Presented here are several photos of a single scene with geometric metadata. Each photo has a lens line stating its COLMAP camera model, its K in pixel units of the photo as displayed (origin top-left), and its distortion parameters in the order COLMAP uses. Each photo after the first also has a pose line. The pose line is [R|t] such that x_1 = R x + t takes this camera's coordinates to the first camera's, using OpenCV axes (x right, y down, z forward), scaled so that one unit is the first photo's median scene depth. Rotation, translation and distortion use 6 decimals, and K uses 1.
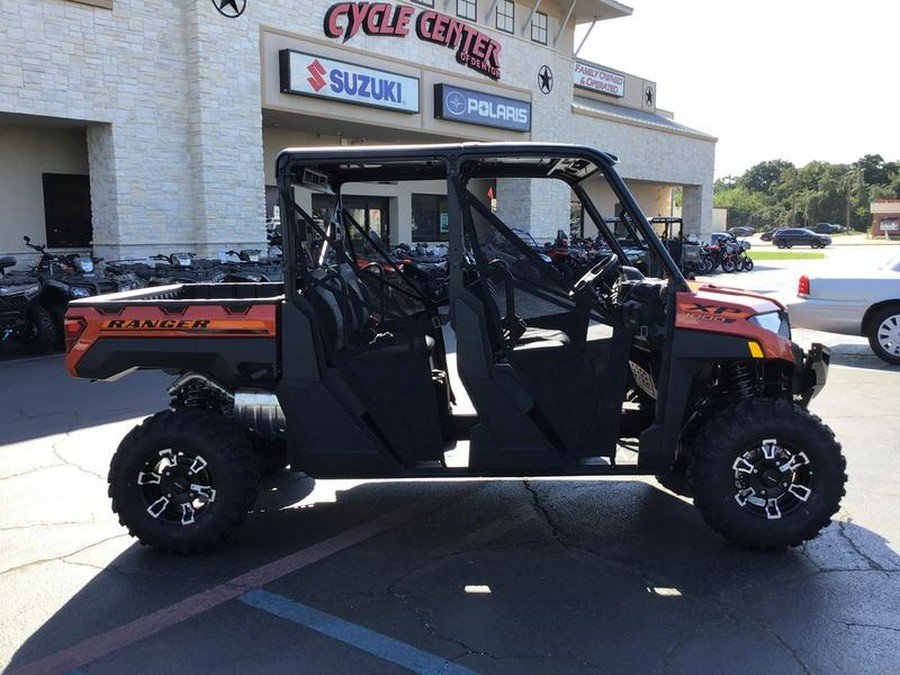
lens RADIAL K [[830.1, 0, 447.6], [0, 830.1, 336.4], [0, 0, 1]] dist [0.109280, -0.201647]
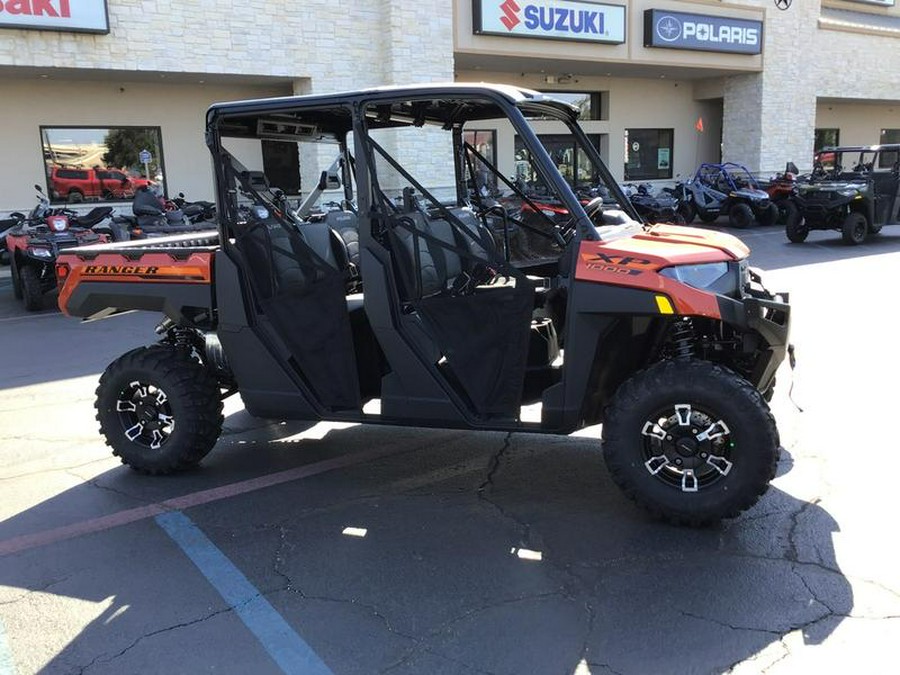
lens RADIAL K [[826.1, 0, 452.6], [0, 826.1, 338.2], [0, 0, 1]] dist [0.111843, -0.207271]
pose [[0.949610, 0.034661, -0.311511, 0.188868], [-0.011586, 0.997069, 0.075622, -0.005951], [0.313219, -0.068202, 0.947229, 0.034715]]
